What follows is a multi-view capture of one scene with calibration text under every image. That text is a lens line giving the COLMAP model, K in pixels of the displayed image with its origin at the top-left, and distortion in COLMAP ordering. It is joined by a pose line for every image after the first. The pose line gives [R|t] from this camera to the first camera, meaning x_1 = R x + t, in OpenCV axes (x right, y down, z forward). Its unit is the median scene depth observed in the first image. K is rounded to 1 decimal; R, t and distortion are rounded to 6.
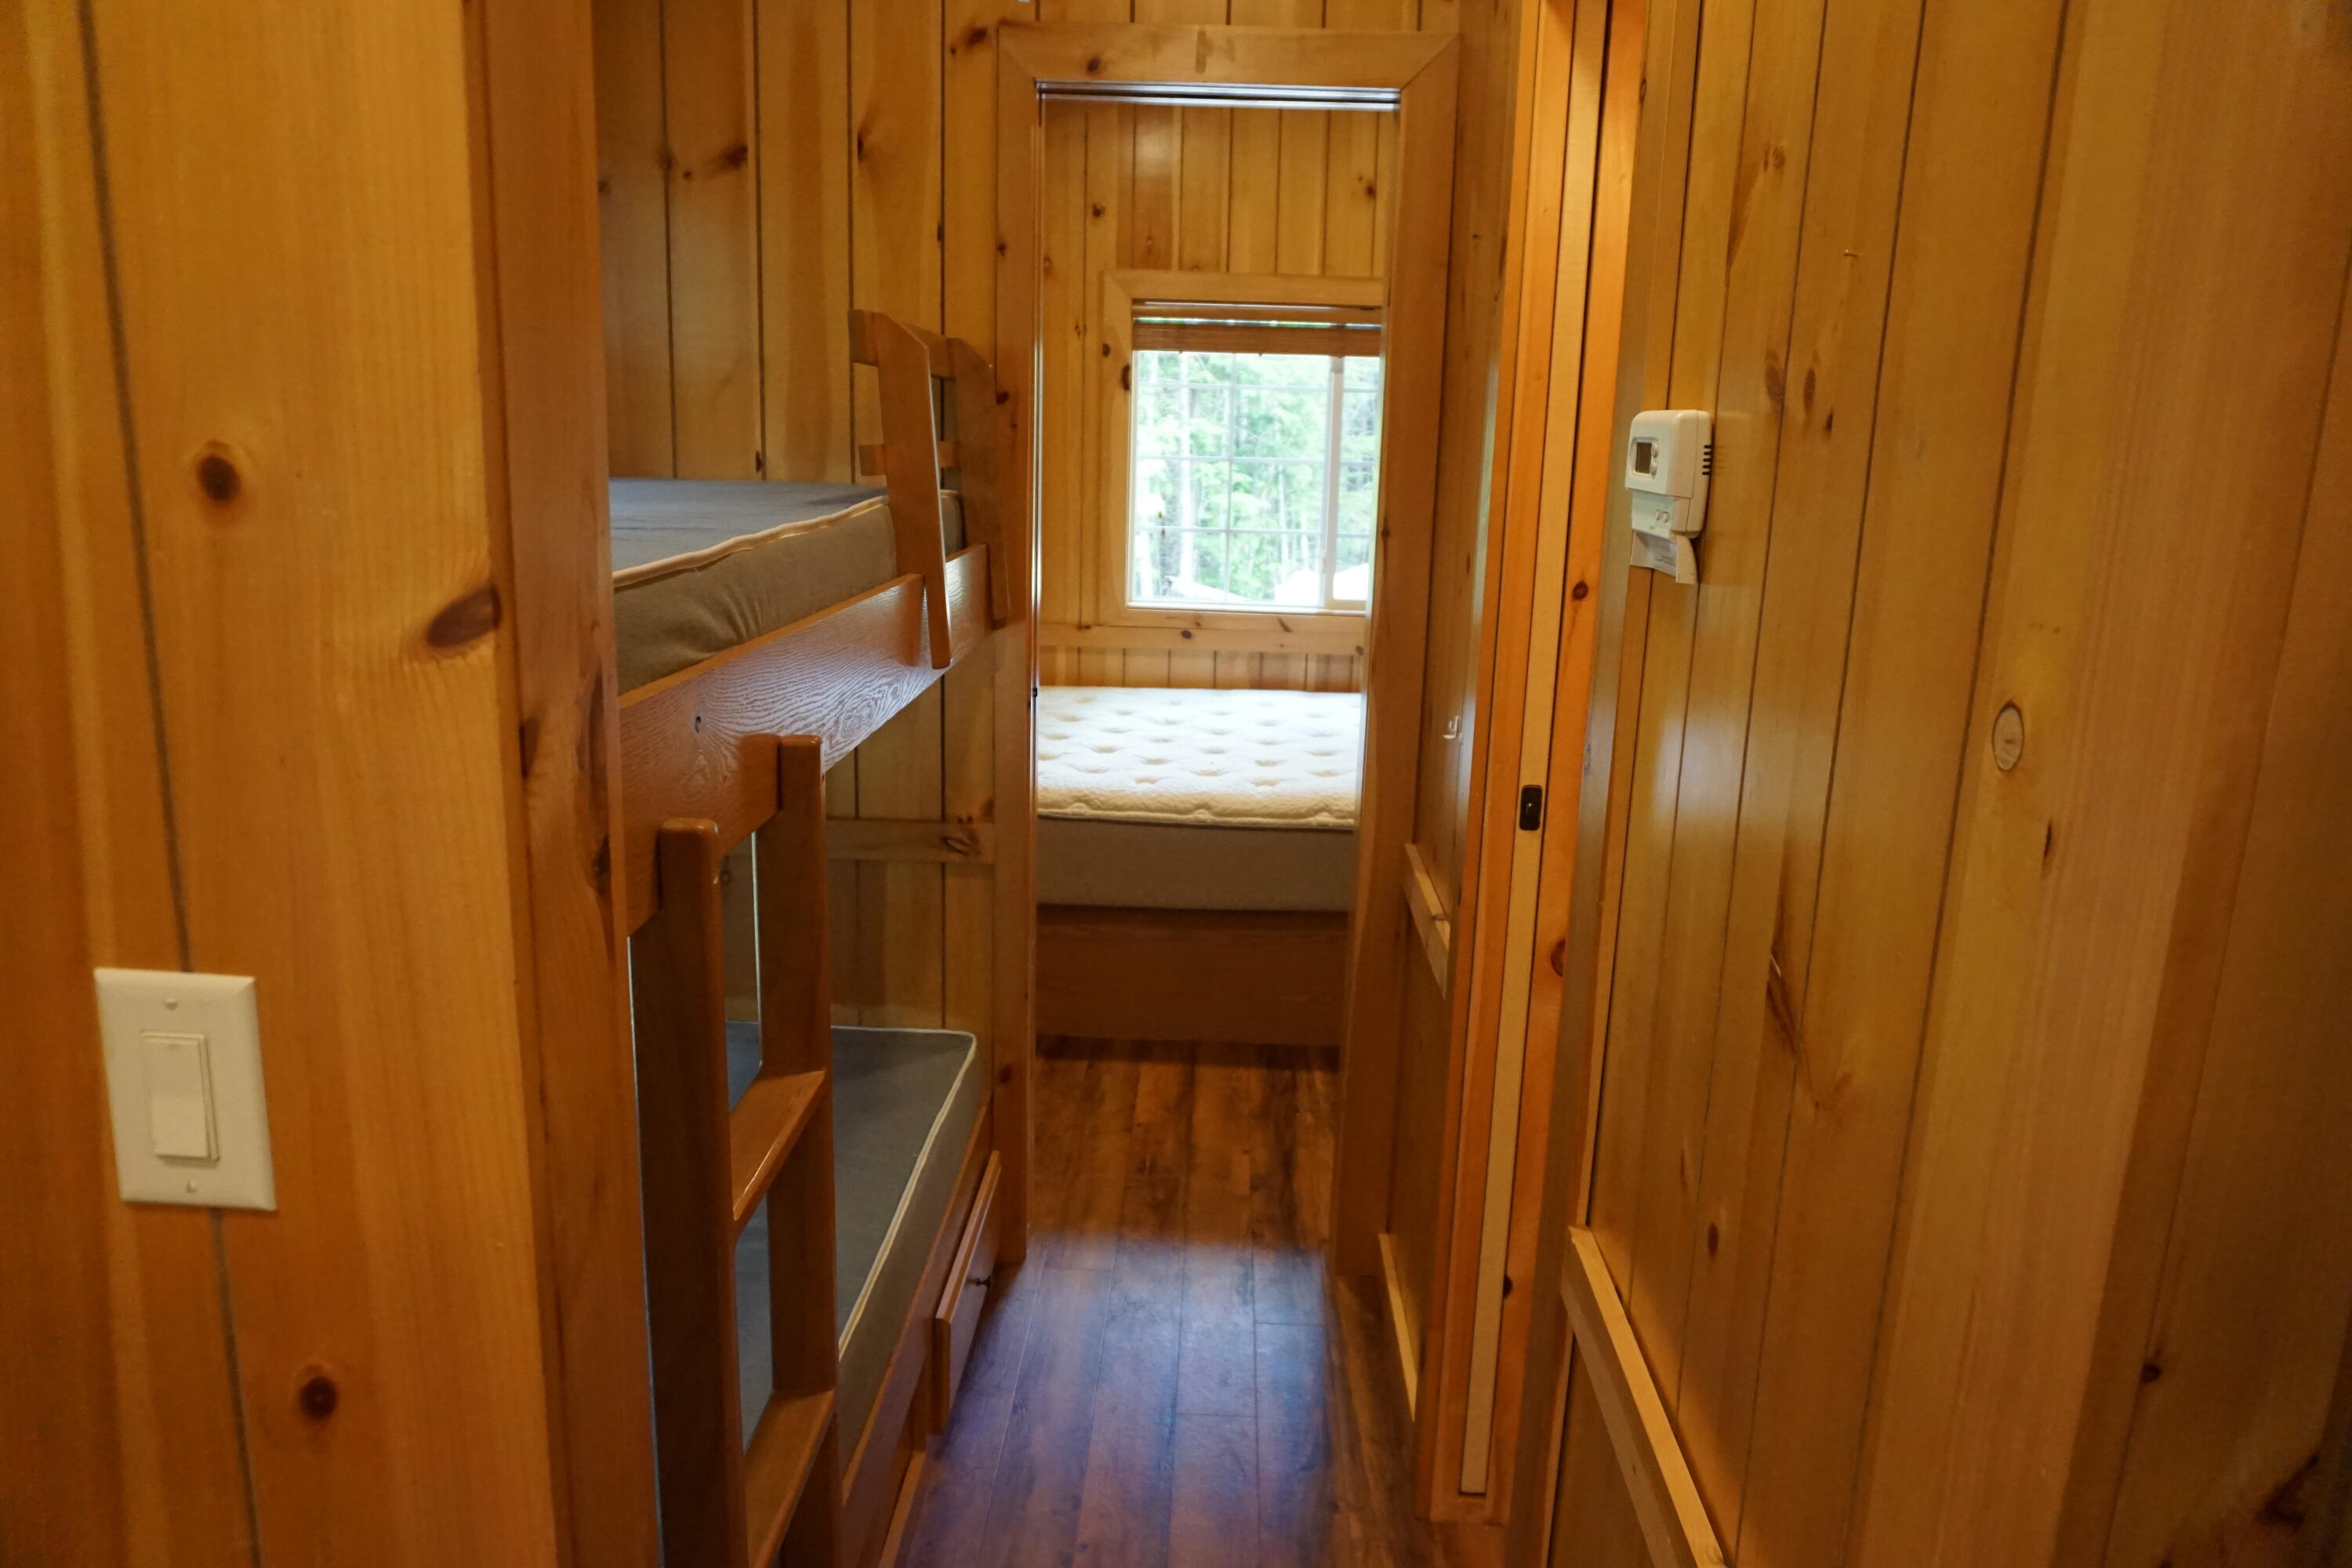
lens RADIAL K [[1576.6, 0, 1178.2], [0, 1576.6, 777.1], [0, 0, 1]] dist [-0.060612, 0.033405]
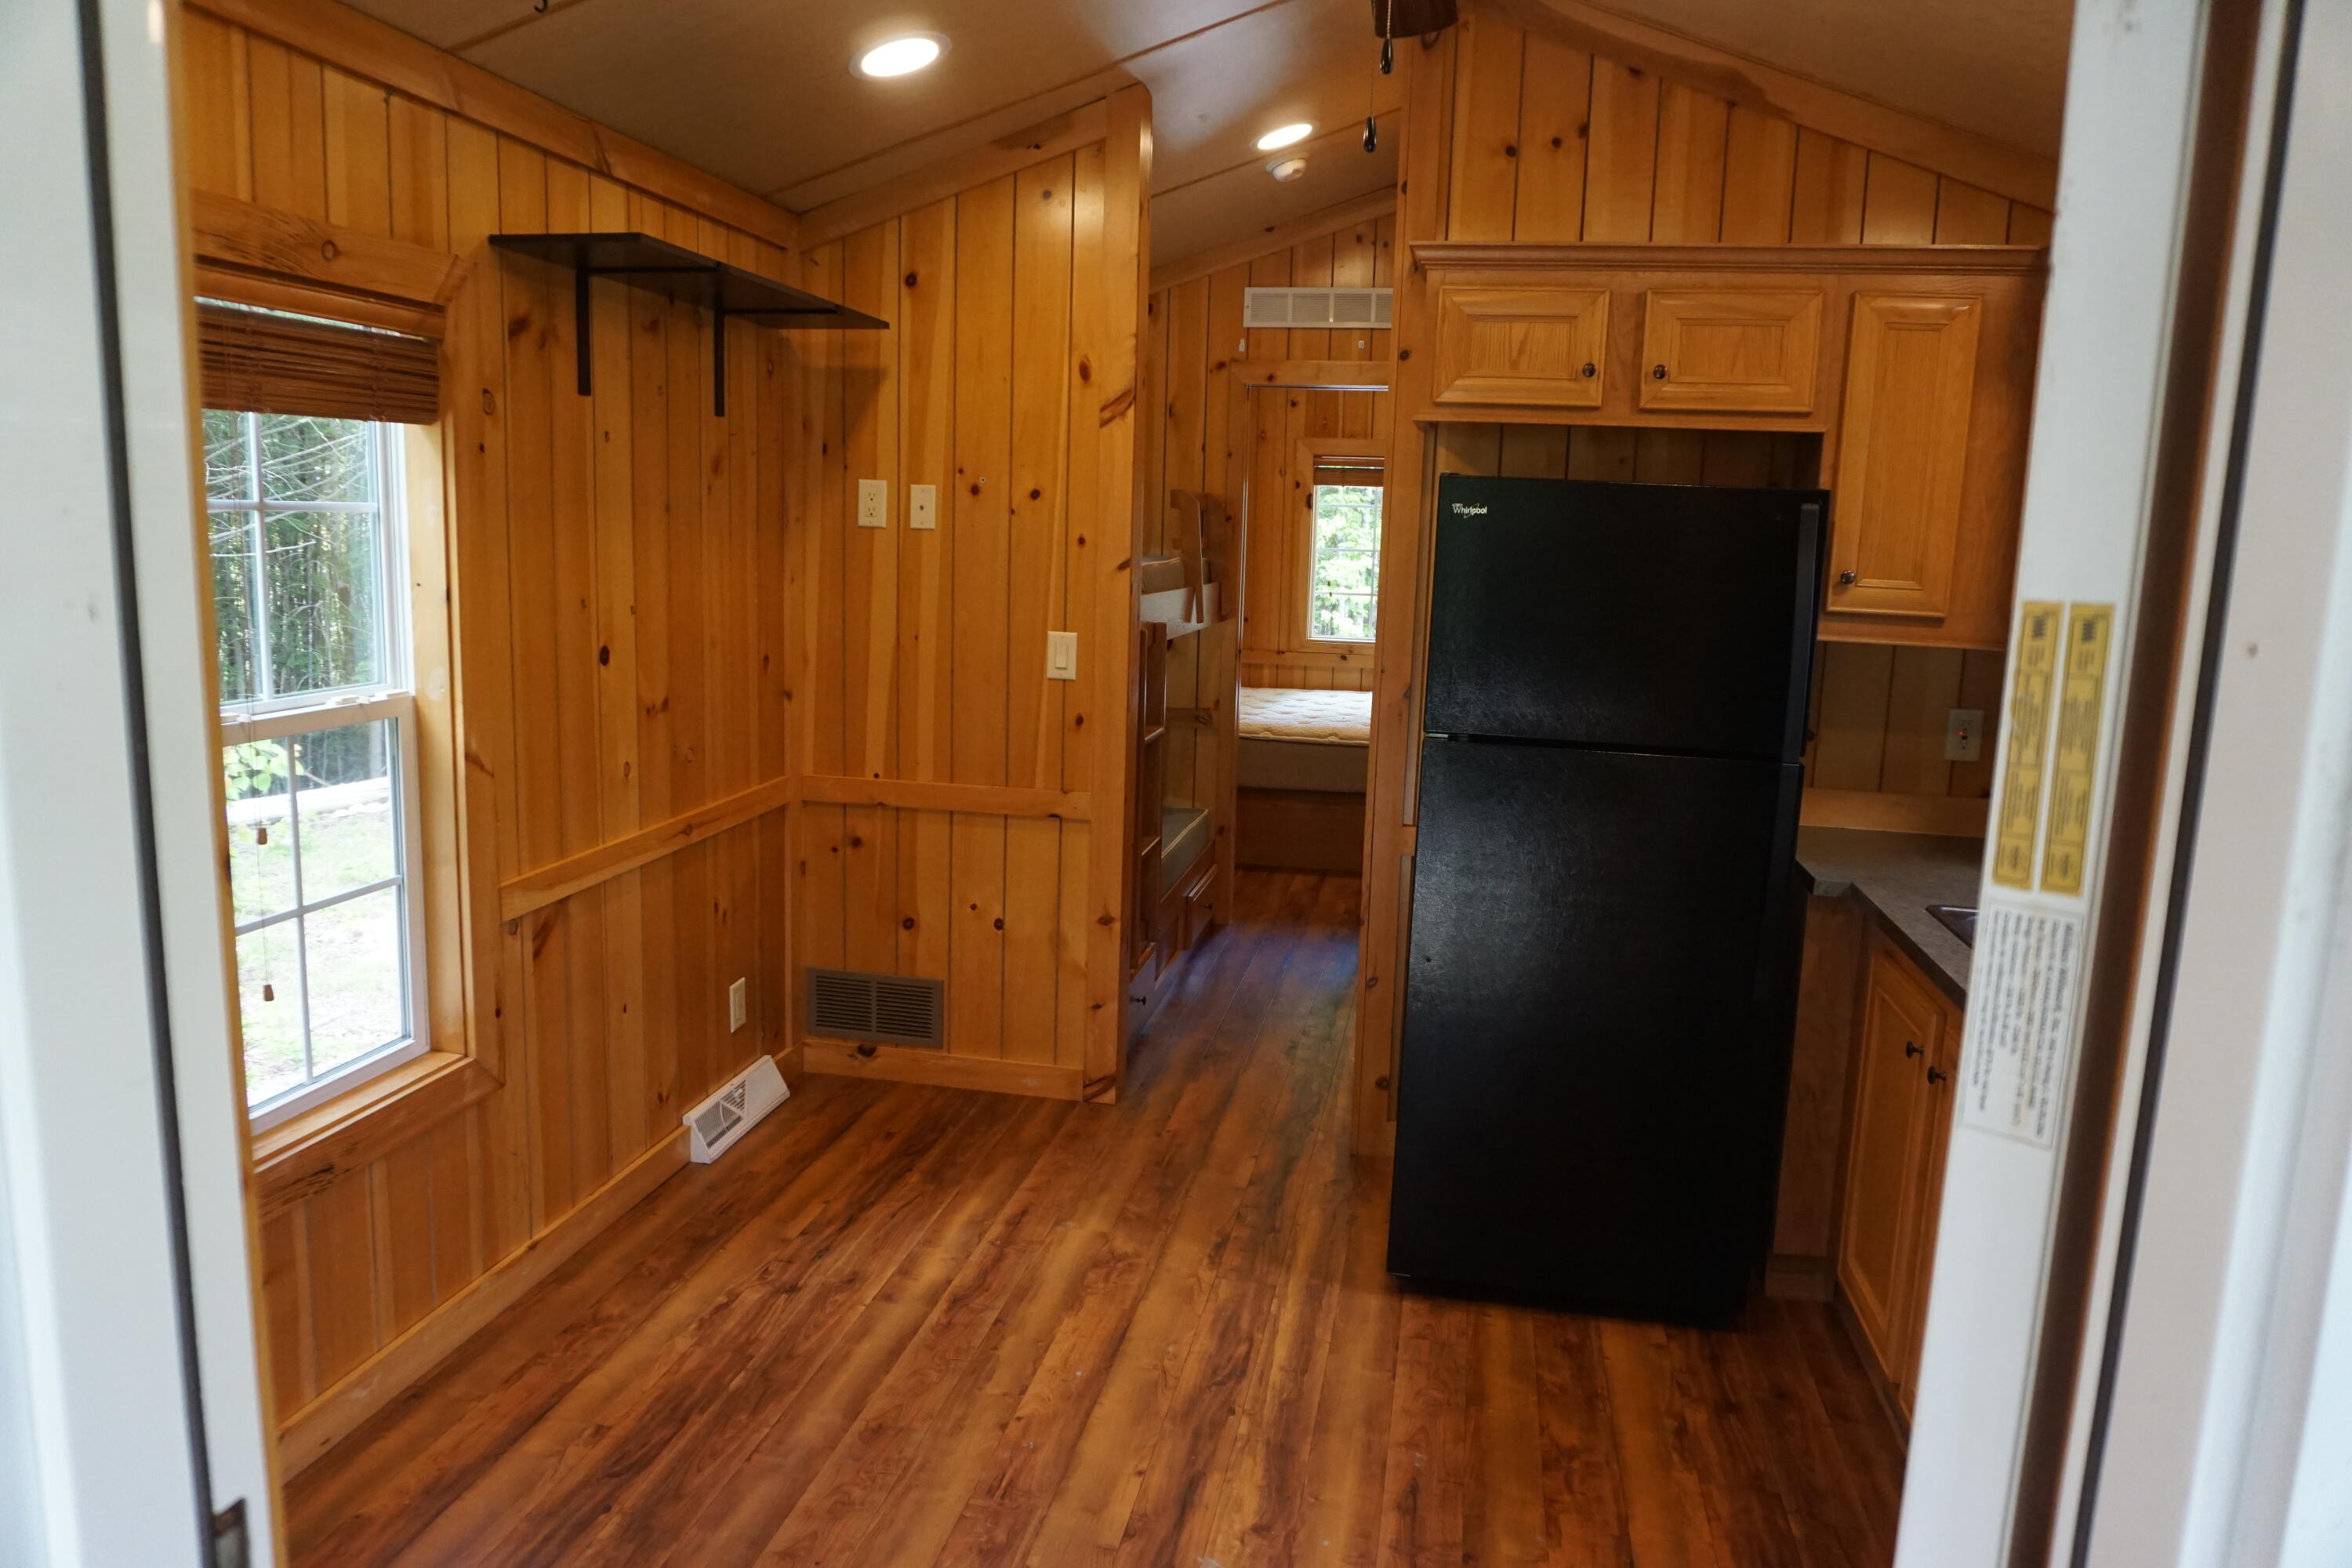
lens RADIAL K [[1576.6, 0, 1165.1], [0, 1576.6, 782.7], [0, 0, 1]] dist [-0.060612, 0.033405]
pose [[0.987066, 0.023394, -0.158596, 0.159608], [-0.032764, 0.997852, -0.056727, 0.258742], [0.156928, 0.061190, 0.985713, -1.178414]]
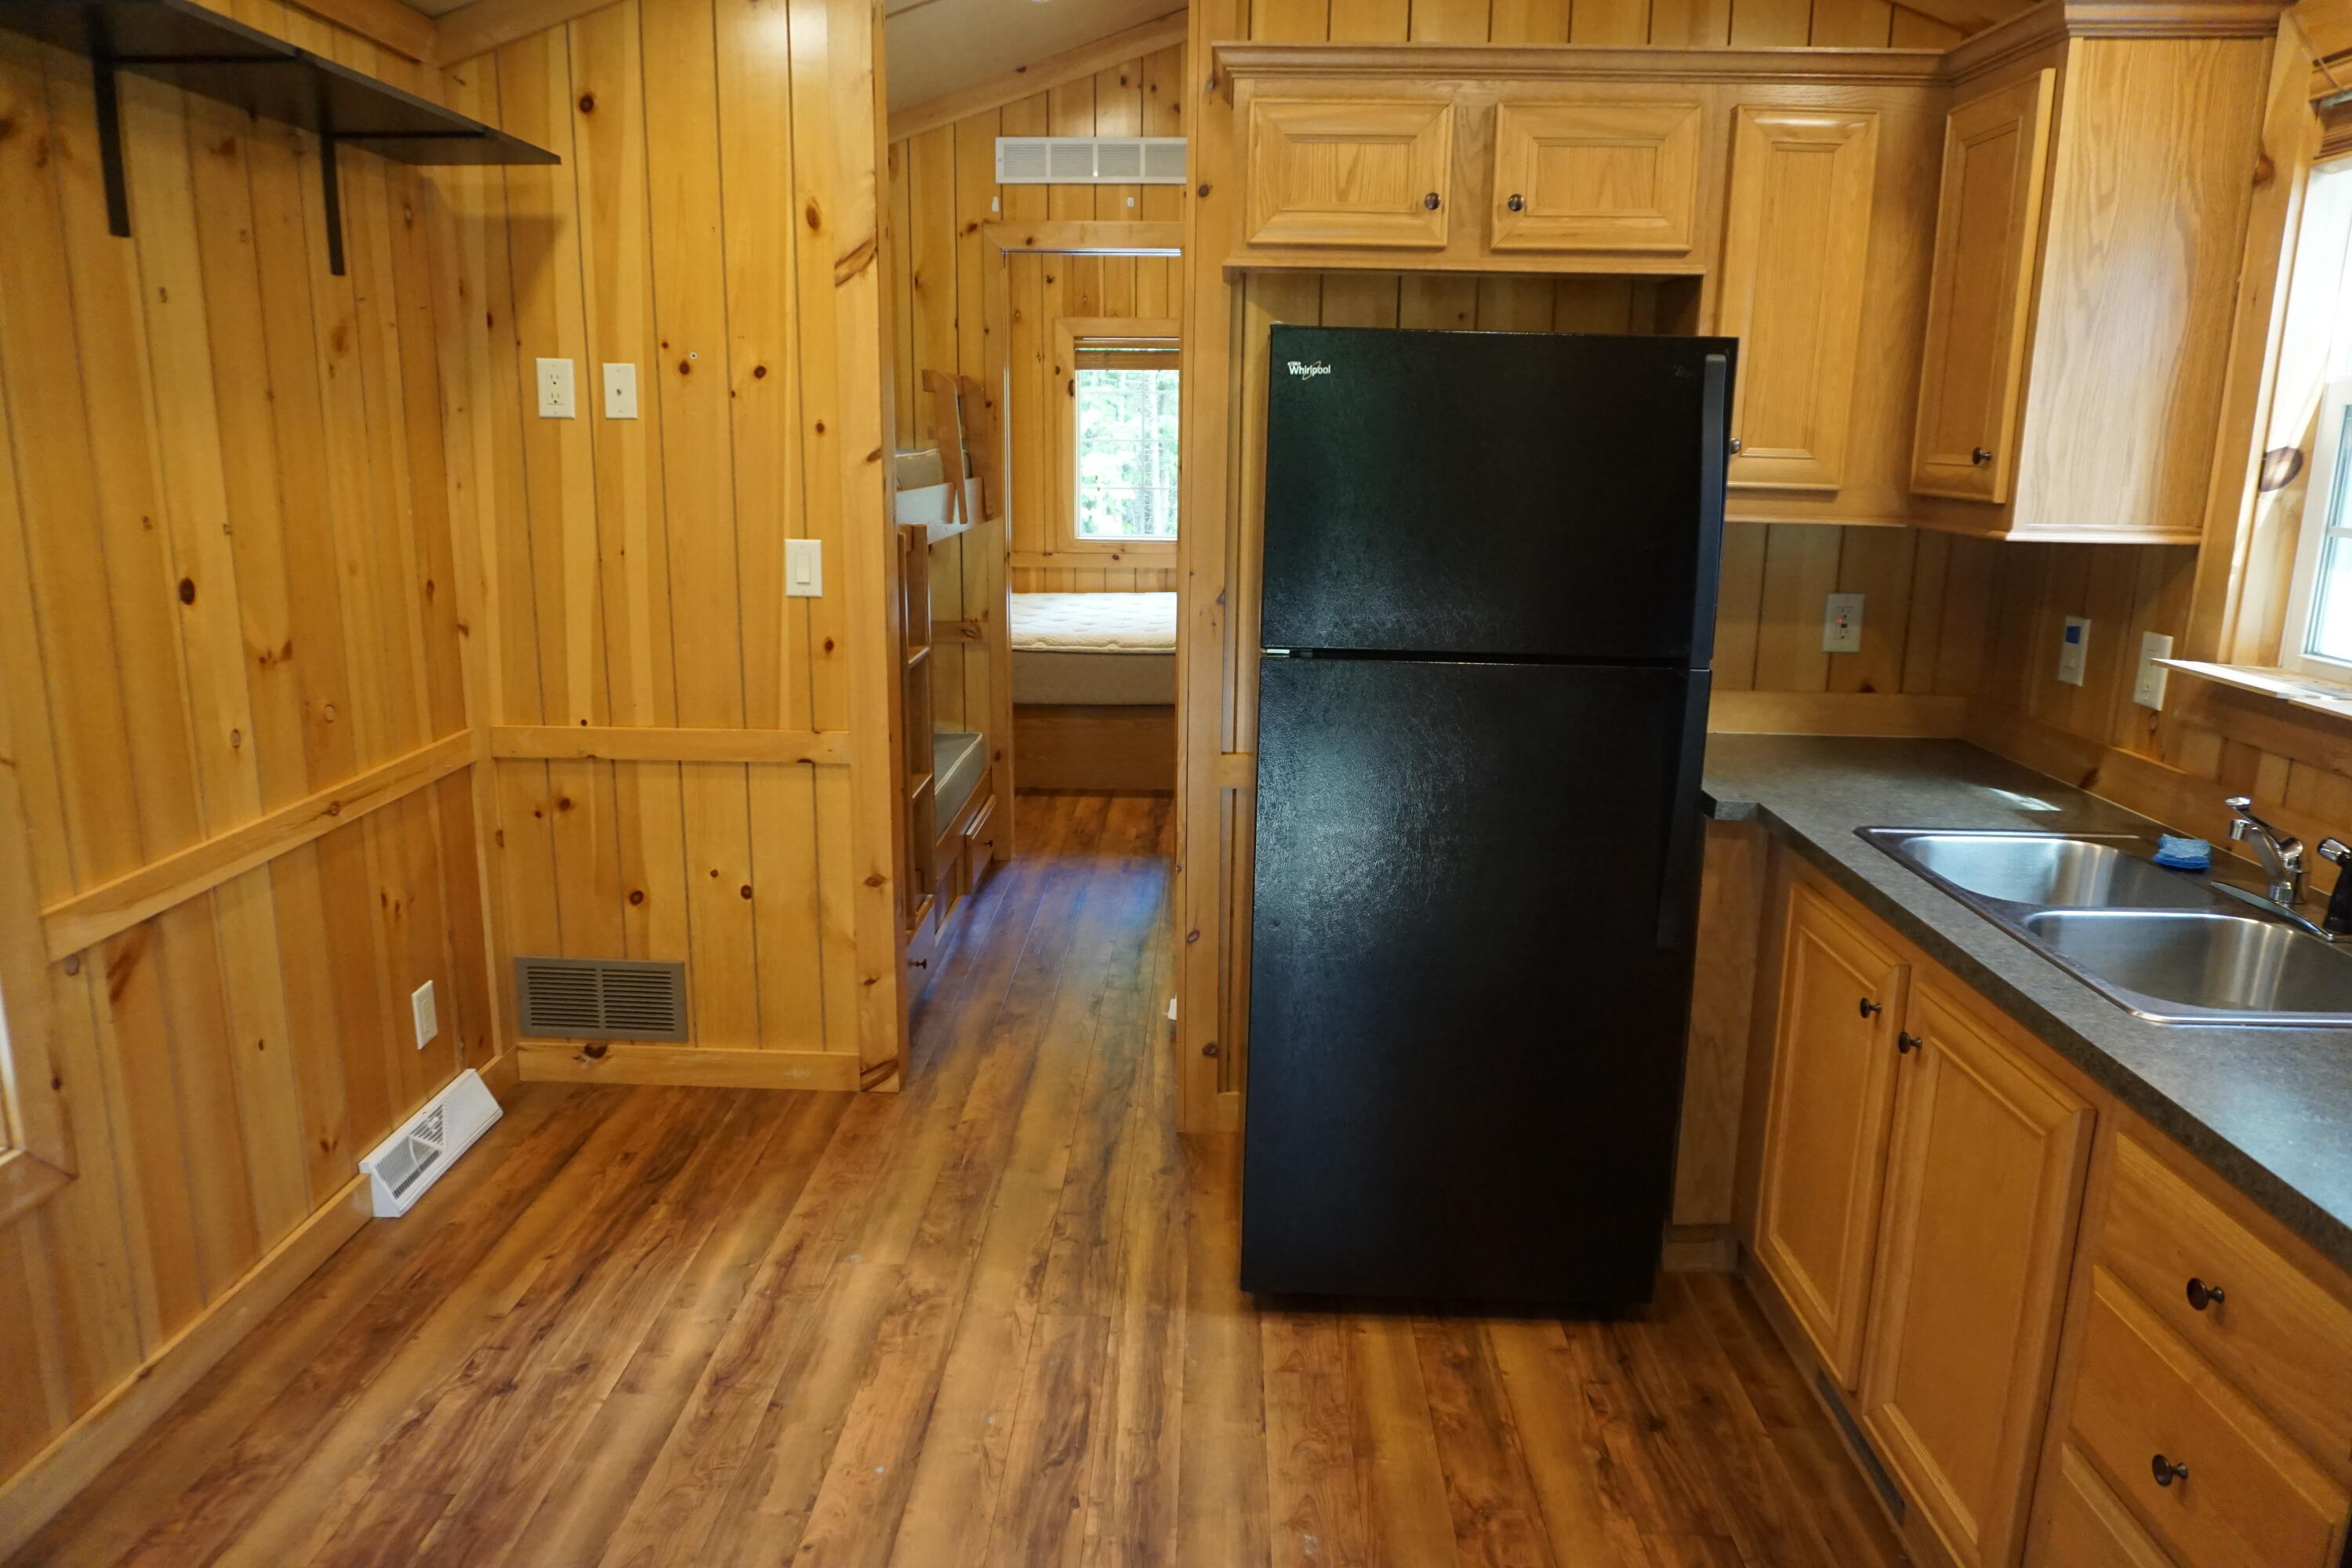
lens RADIAL K [[1576.6, 0, 1172.6], [0, 1576.6, 782.0], [0, 0, 1]] dist [-0.060612, 0.033405]
pose [[0.999766, -0.021470, -0.002694, 0.112394], [0.021482, 0.999760, 0.004299, 0.226223], [0.002601, -0.004356, 0.999987, -0.962337]]
